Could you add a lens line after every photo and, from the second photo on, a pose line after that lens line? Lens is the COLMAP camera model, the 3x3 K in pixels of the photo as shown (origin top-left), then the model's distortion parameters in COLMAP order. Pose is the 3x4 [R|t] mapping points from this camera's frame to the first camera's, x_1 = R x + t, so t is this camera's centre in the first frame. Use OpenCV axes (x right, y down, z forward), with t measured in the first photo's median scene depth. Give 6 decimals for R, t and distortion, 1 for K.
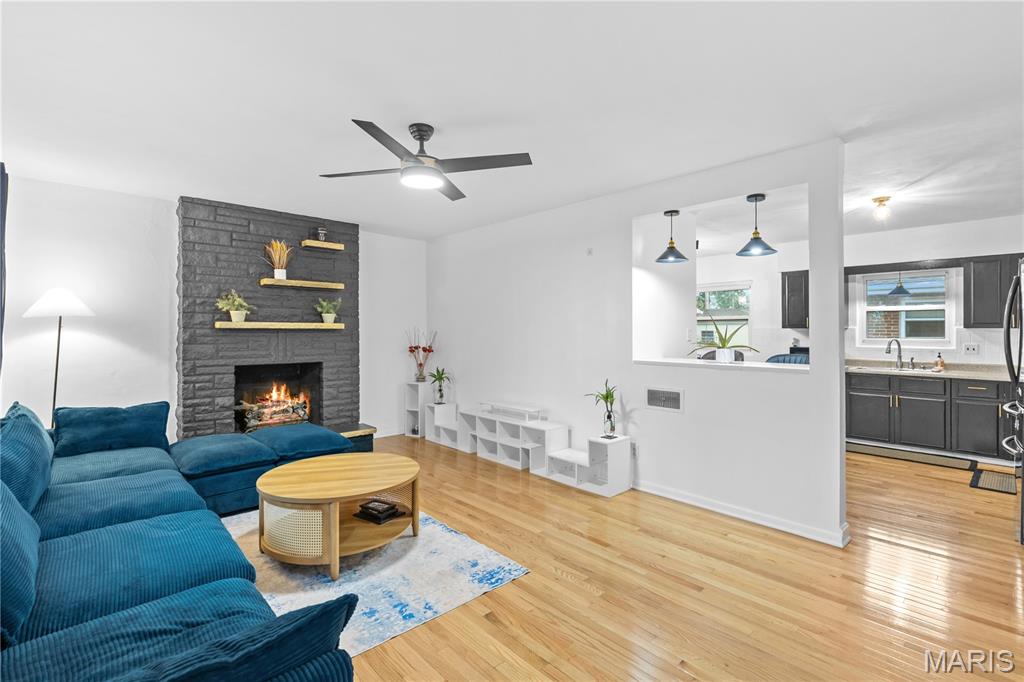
lens RADIAL K [[470.6, 0, 515.9], [0, 470.6, 330.5], [0, 0, 1]] dist [0.001660, 0.001074]
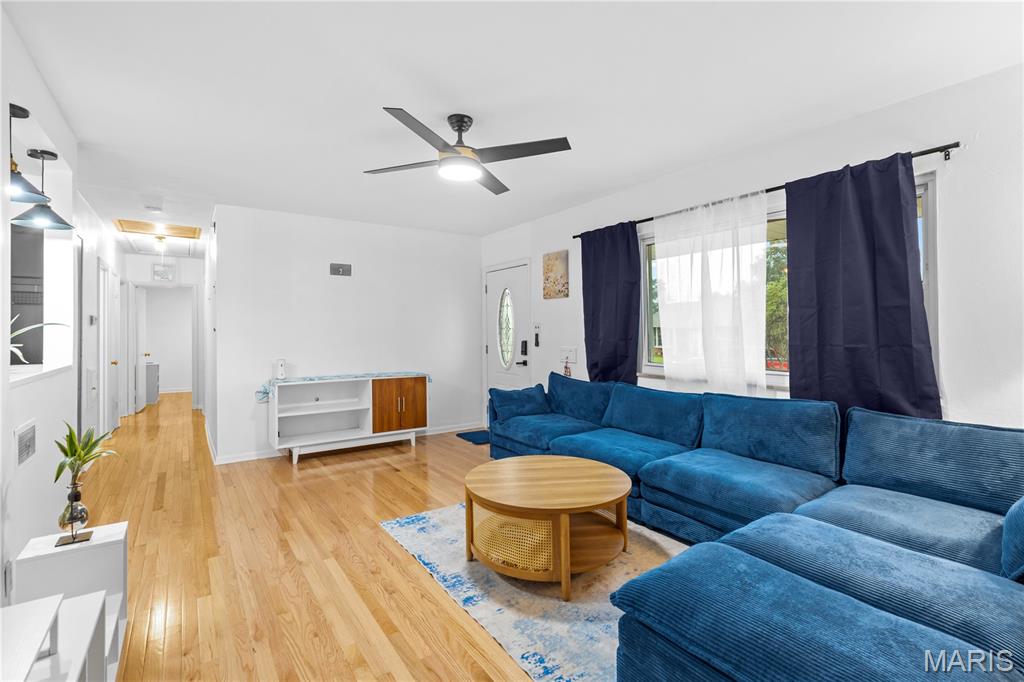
lens RADIAL K [[470.6, 0, 516.1], [0, 470.6, 339.2], [0, 0, 1]] dist [0.001660, 0.001074]
pose [[-0.988505, -0.003499, 0.151149, -0.293139], [-0.000879, 0.999848, 0.017402, 0.010141], [-0.151187, 0.017069, -0.988358, 1.260680]]
